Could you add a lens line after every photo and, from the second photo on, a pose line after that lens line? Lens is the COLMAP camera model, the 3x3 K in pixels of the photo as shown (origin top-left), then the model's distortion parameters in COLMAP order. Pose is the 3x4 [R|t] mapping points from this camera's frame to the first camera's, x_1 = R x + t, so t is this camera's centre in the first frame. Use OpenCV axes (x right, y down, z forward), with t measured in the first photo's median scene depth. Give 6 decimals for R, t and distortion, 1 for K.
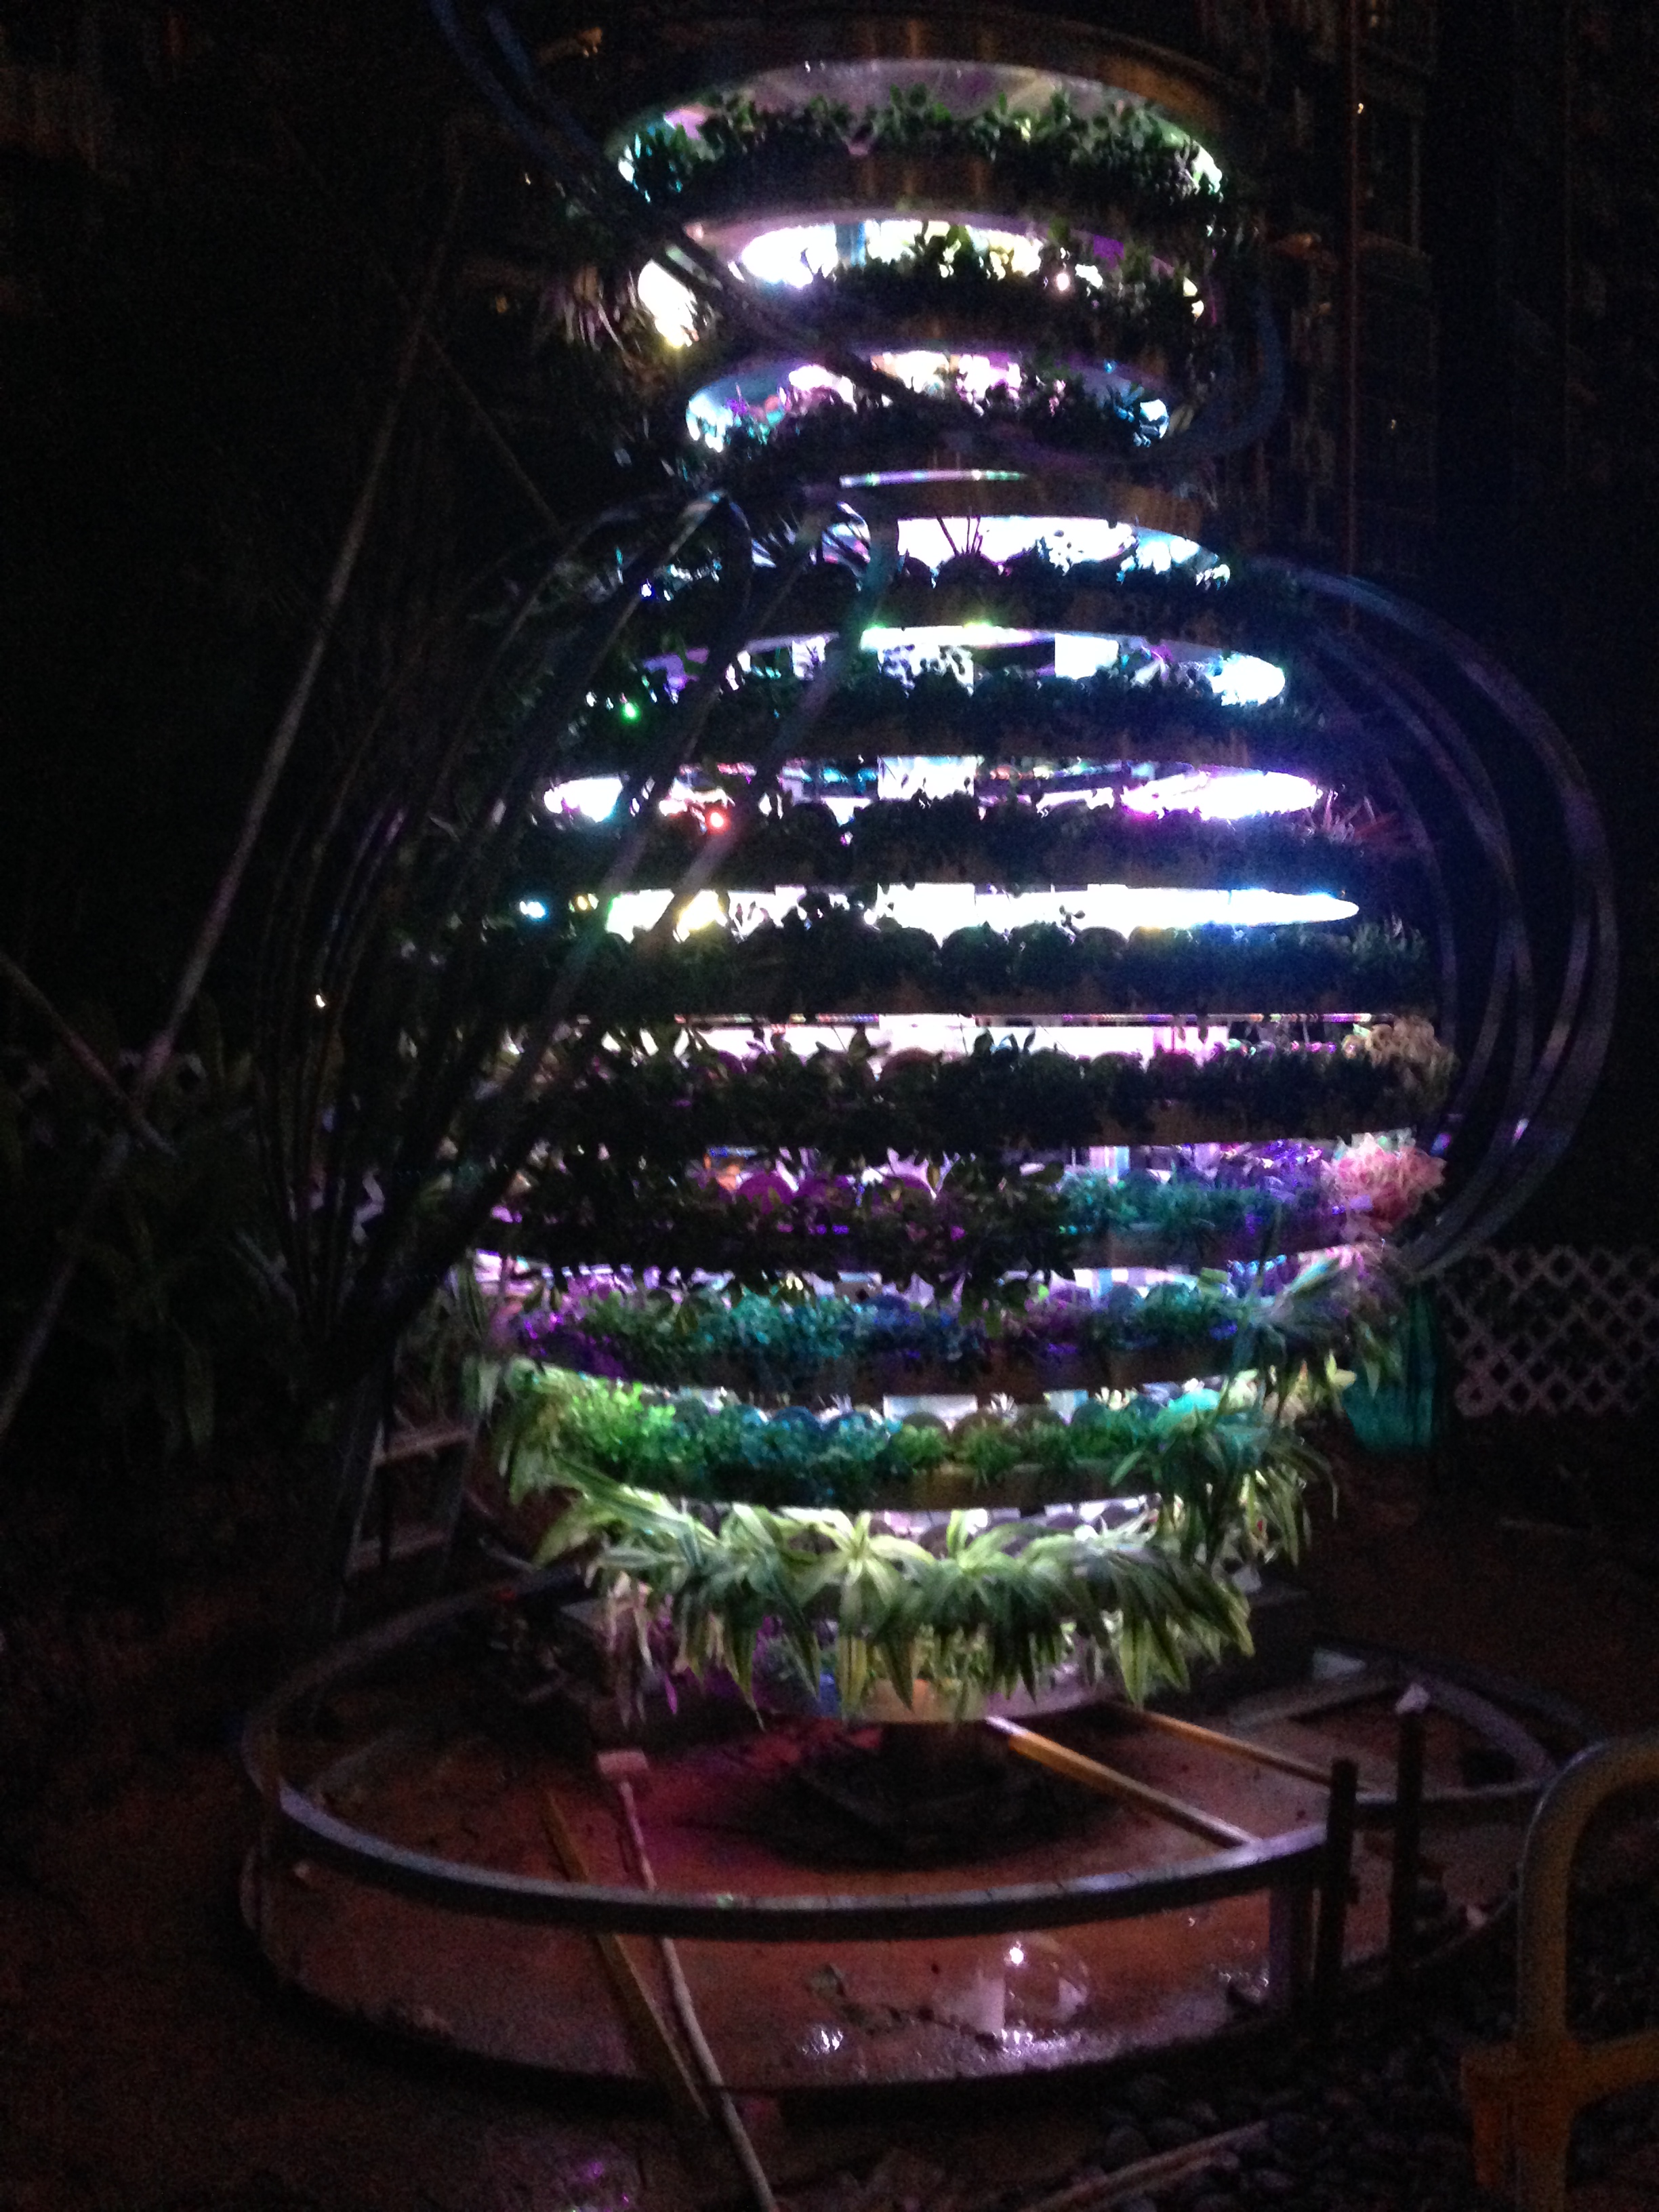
lens RADIAL K [[2078.4, 0, 847.4], [0, 2078.4, 1086.4], [0, 0, 1]] dist [0.052093, 0.000000]
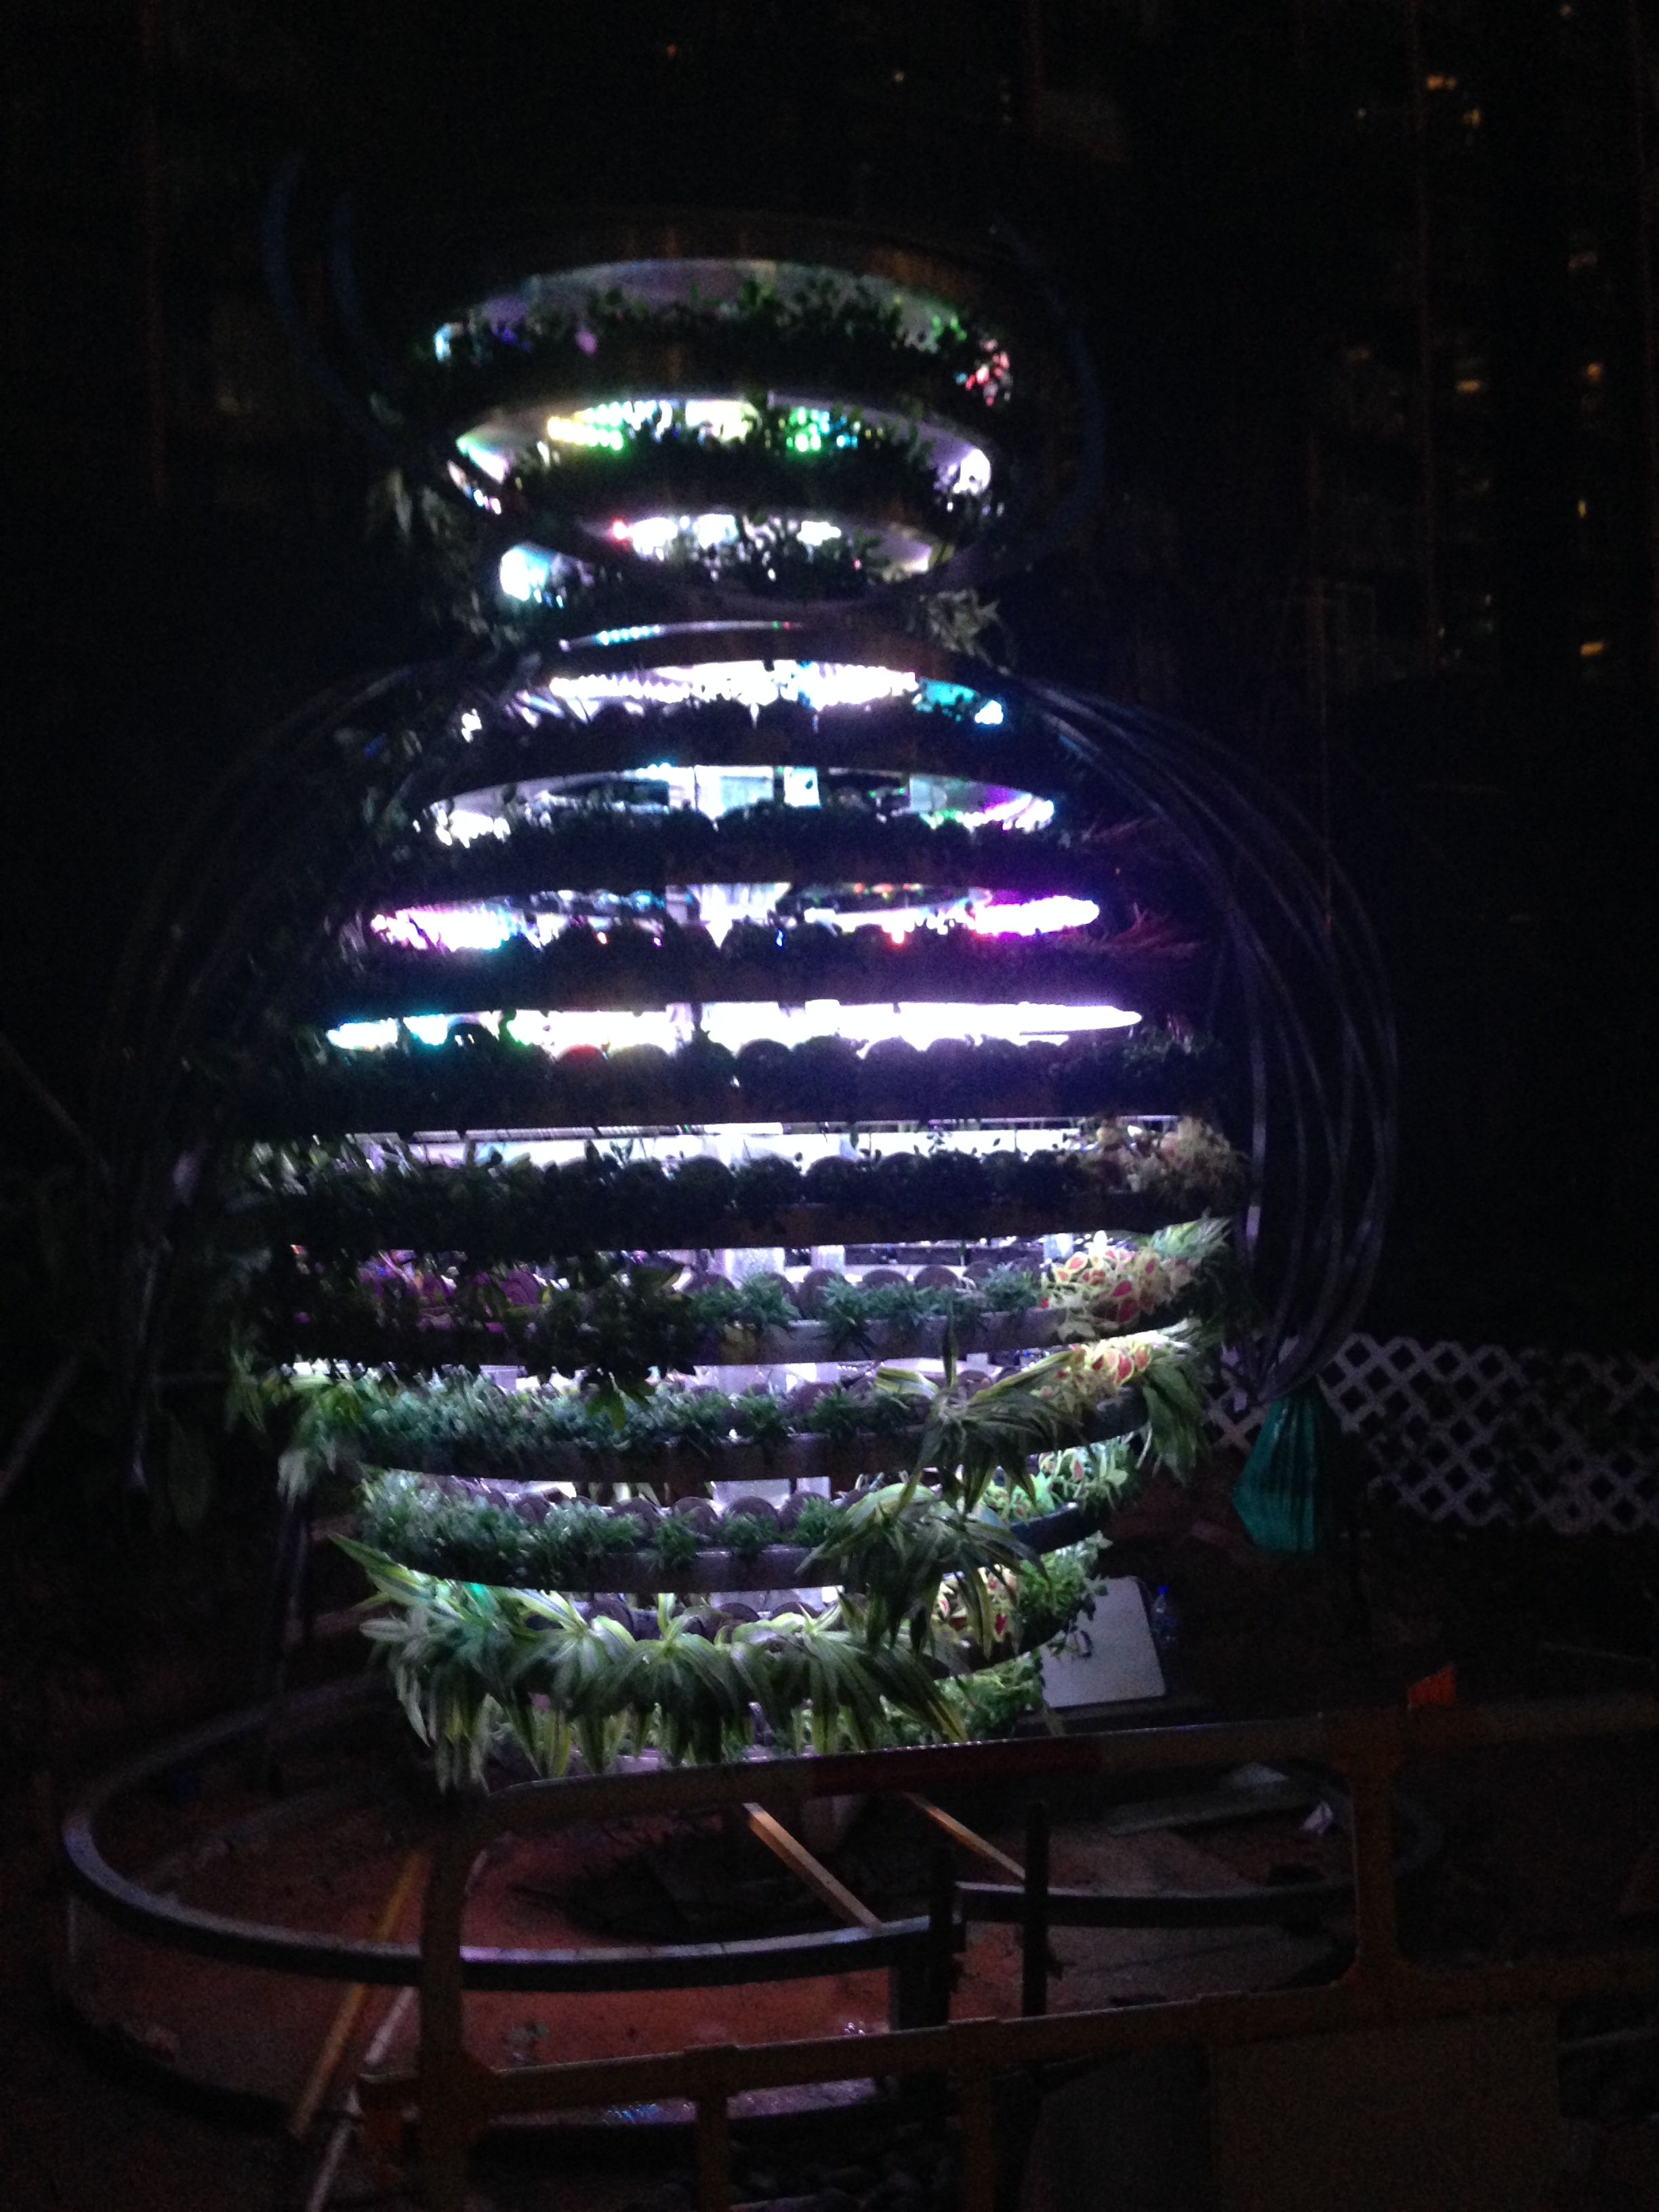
lens RADIAL K [[2078.4, 0, 814.3], [0, 2078.4, 1092.6], [0, 0, 1]] dist [0.052093, 0.000000]
pose [[0.967714, -0.028880, -0.250393, 0.382557], [0.016256, 0.998497, -0.052340, 0.005365], [0.251528, 0.046580, 0.966729, -0.018053]]
